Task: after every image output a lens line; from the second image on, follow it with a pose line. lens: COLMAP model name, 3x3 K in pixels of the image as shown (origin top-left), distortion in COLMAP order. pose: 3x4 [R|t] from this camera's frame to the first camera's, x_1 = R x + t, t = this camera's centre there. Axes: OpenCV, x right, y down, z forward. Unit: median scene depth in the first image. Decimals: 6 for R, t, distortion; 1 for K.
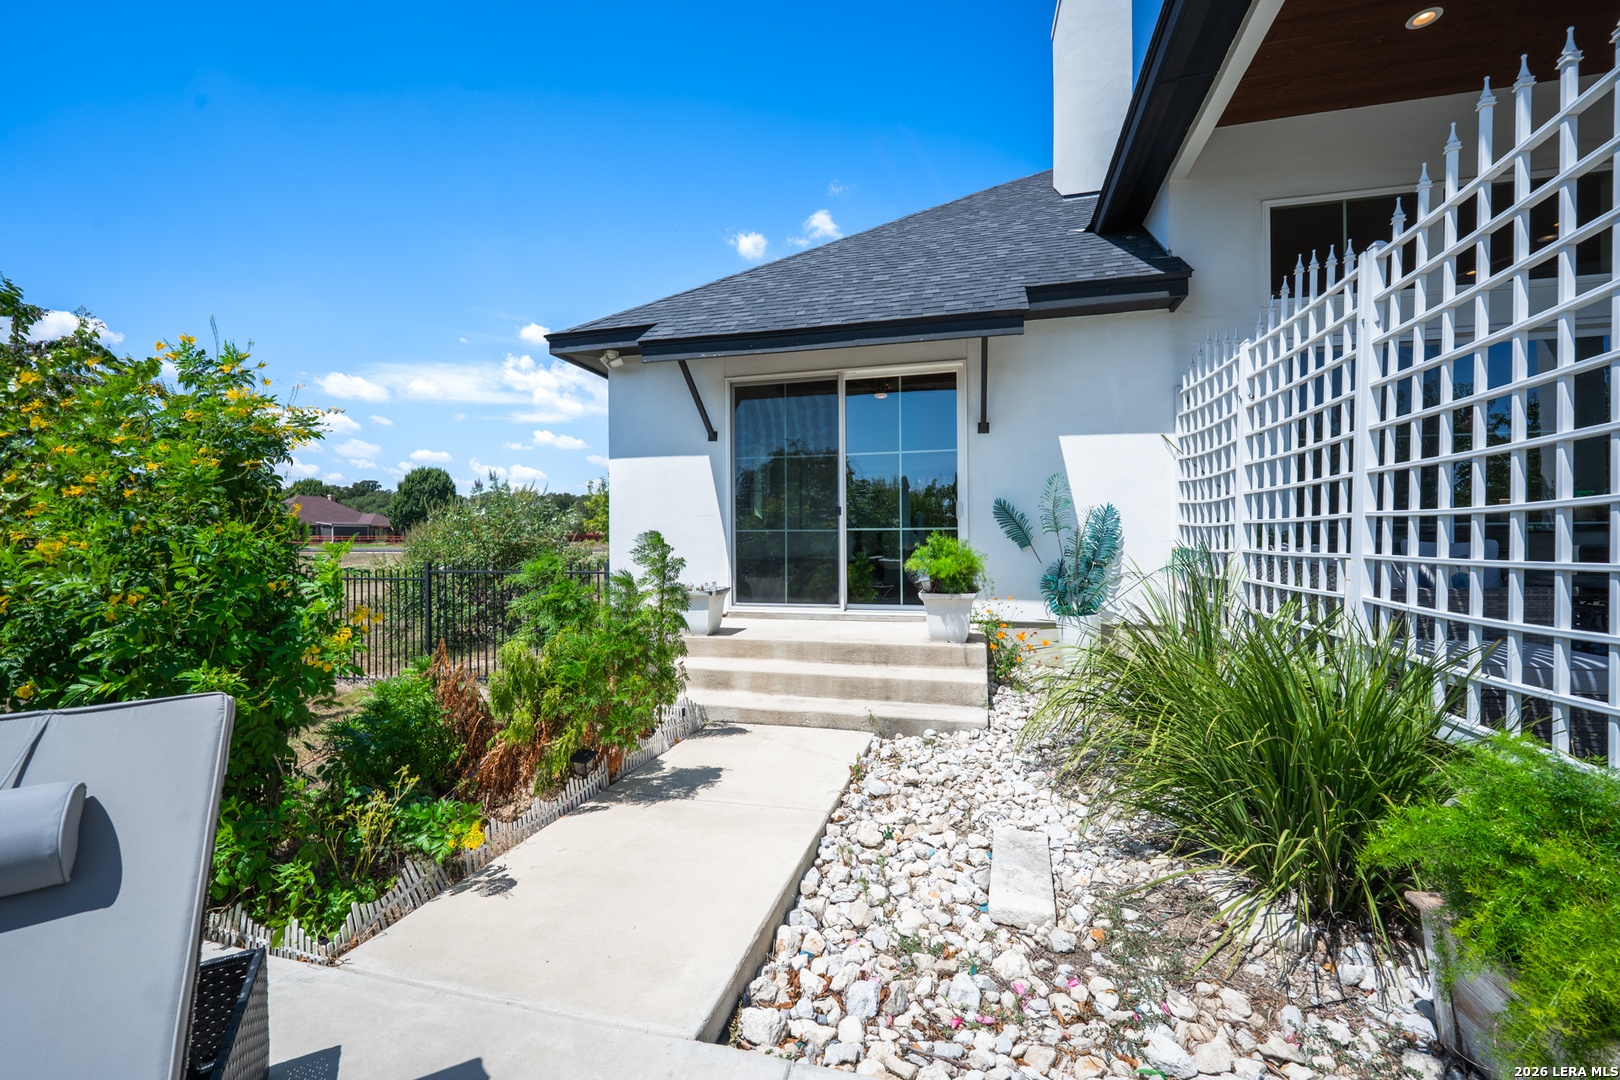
lens RADIAL K [[661.3, 0, 806.0], [0, 661.3, 546.2], [0, 0, 1]] dist [-0.017332, -0.000306]
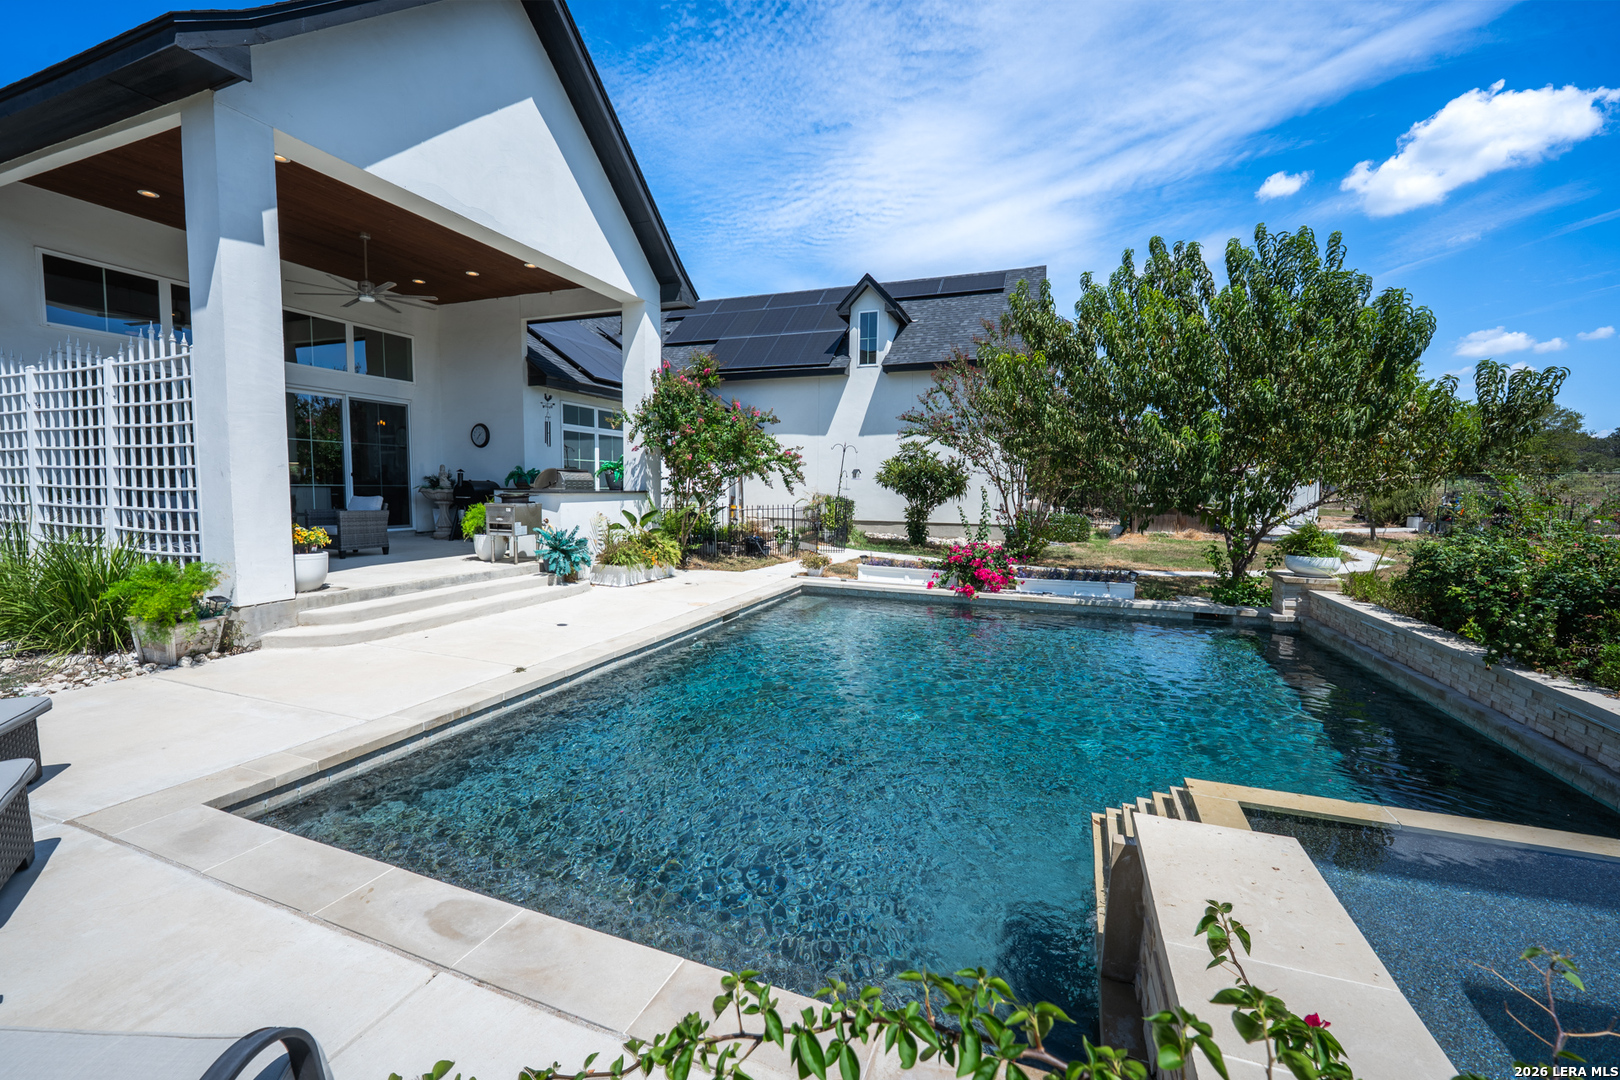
lens RADIAL K [[661.3, 0, 806.0], [0, 661.3, 546.2], [0, 0, 1]] dist [-0.017332, -0.000306]
pose [[0.096325, -0.079485, 0.992171, -0.877428], [-0.007631, 0.996718, 0.080590, -0.037282], [-0.995321, -0.015334, 0.095403, -1.233109]]
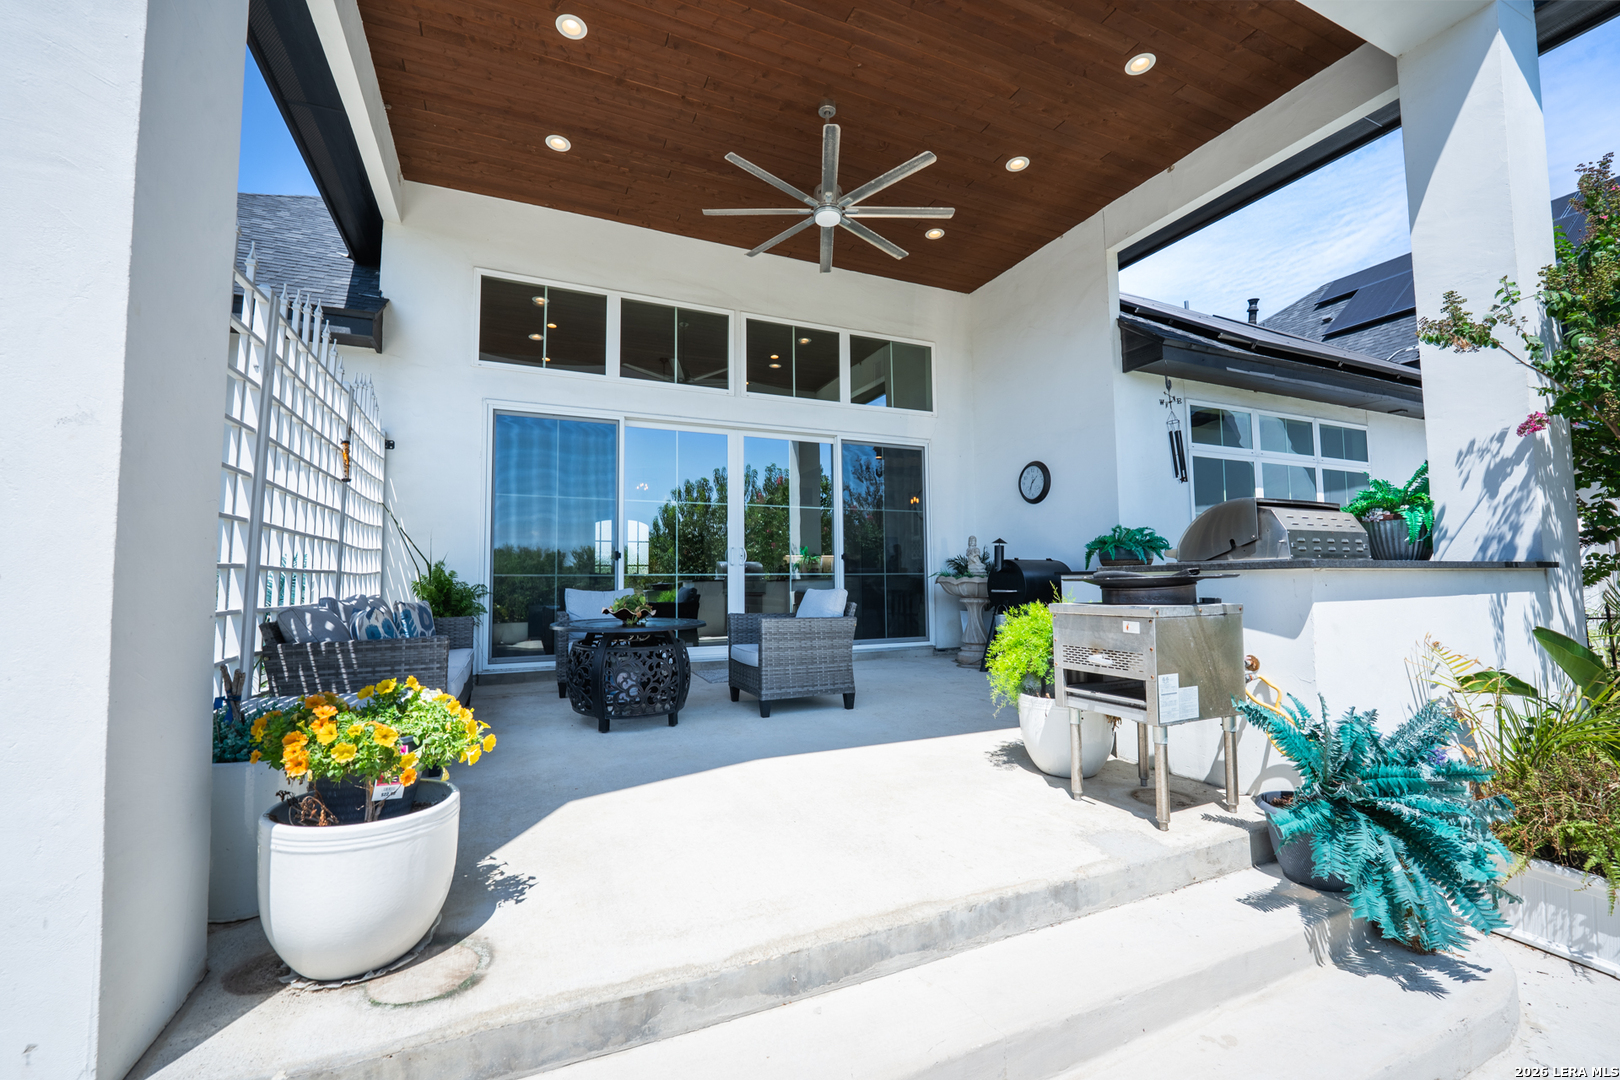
lens RADIAL K [[661.3, 0, 806.0], [0, 661.3, 546.2], [0, 0, 1]] dist [-0.017332, -0.000306]
pose [[0.774129, 0.036487, 0.631976, 0.759767], [0.008160, 0.997679, -0.067595, -0.006543], [-0.632975, 0.057484, 0.772035, -0.213514]]
